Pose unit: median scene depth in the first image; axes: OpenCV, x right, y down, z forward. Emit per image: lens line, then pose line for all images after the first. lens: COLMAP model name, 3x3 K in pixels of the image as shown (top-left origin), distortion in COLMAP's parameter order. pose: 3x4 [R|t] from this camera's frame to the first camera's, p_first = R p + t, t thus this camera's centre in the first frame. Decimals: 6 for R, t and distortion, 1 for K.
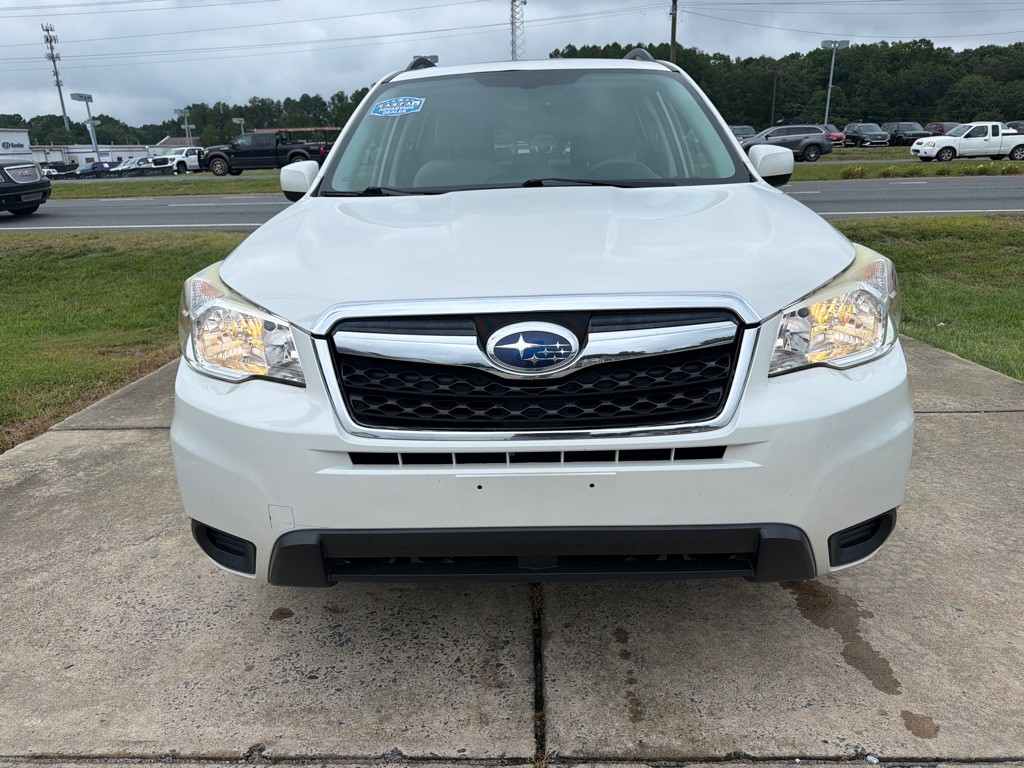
lens RADIAL K [[721.8, 0, 507.9], [0, 721.8, 383.8], [0, 0, 1]] dist [0.008554, -0.014055]
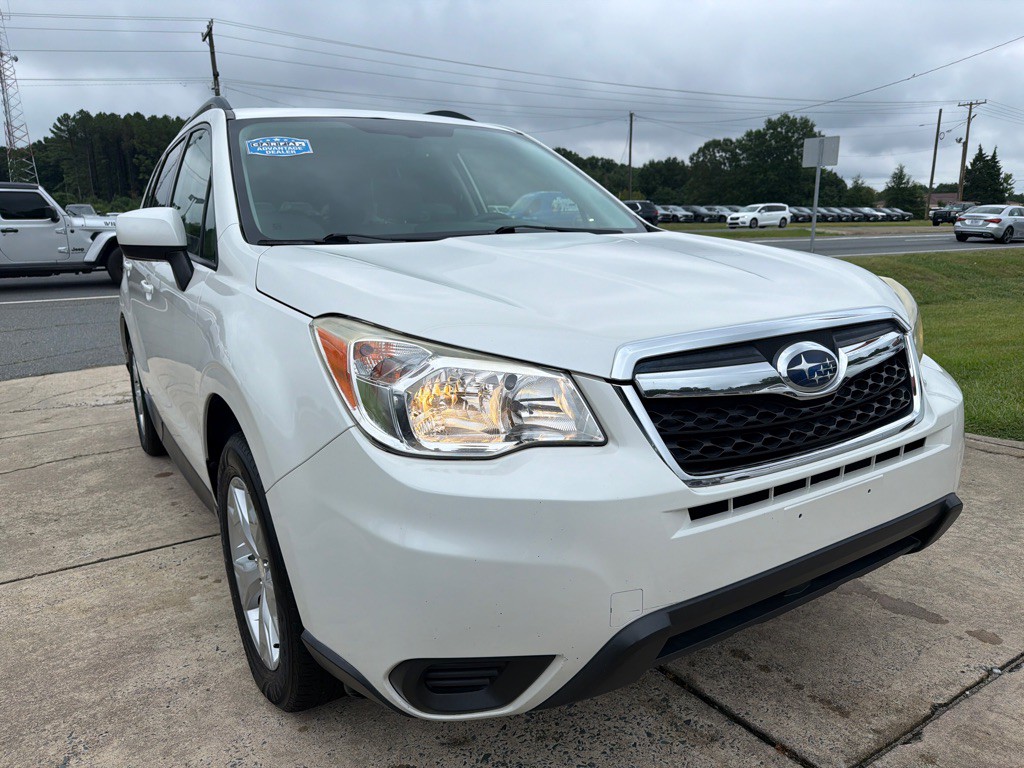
lens RADIAL K [[725.8, 0, 503.8], [0, 725.8, 383.9], [0, 0, 1]] dist [-0.004669, -0.003538]
pose [[0.832540, -0.109934, 0.542947, -0.665902], [0.161914, 0.985602, -0.048713, -0.035385], [-0.529775, 0.128467, 0.838353, 0.278144]]
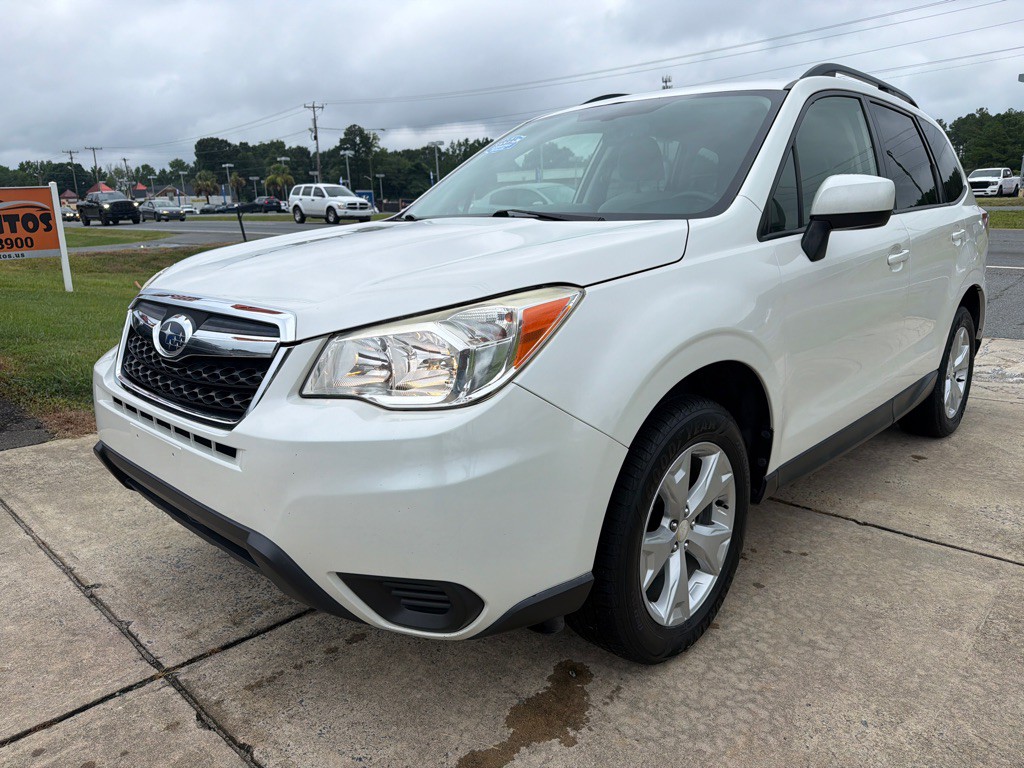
lens RADIAL K [[721.8, 0, 507.9], [0, 721.8, 383.8], [0, 0, 1]] dist [0.008554, -0.014055]
pose [[0.745581, 0.176292, -0.642674, 0.968839], [-0.203579, 0.978528, 0.032244, -0.094890], [0.634558, 0.106794, 0.765461, 0.311319]]
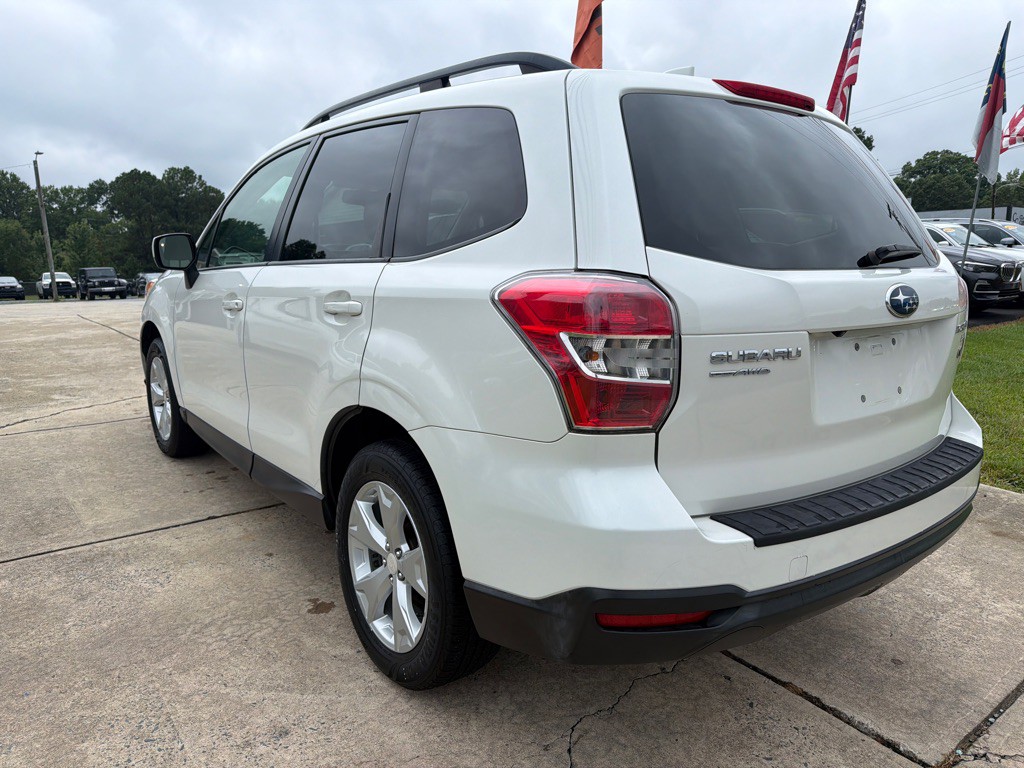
lens RADIAL K [[721.8, 0, 515.2], [0, 721.8, 387.2], [0, 0, 1]] dist [0.006433, -0.010238]
pose [[-0.770712, 0.145447, -0.620361, 1.093708], [-0.166758, 0.893623, 0.416689, -1.079683], [0.614975, 0.424597, -0.664472, 3.476682]]
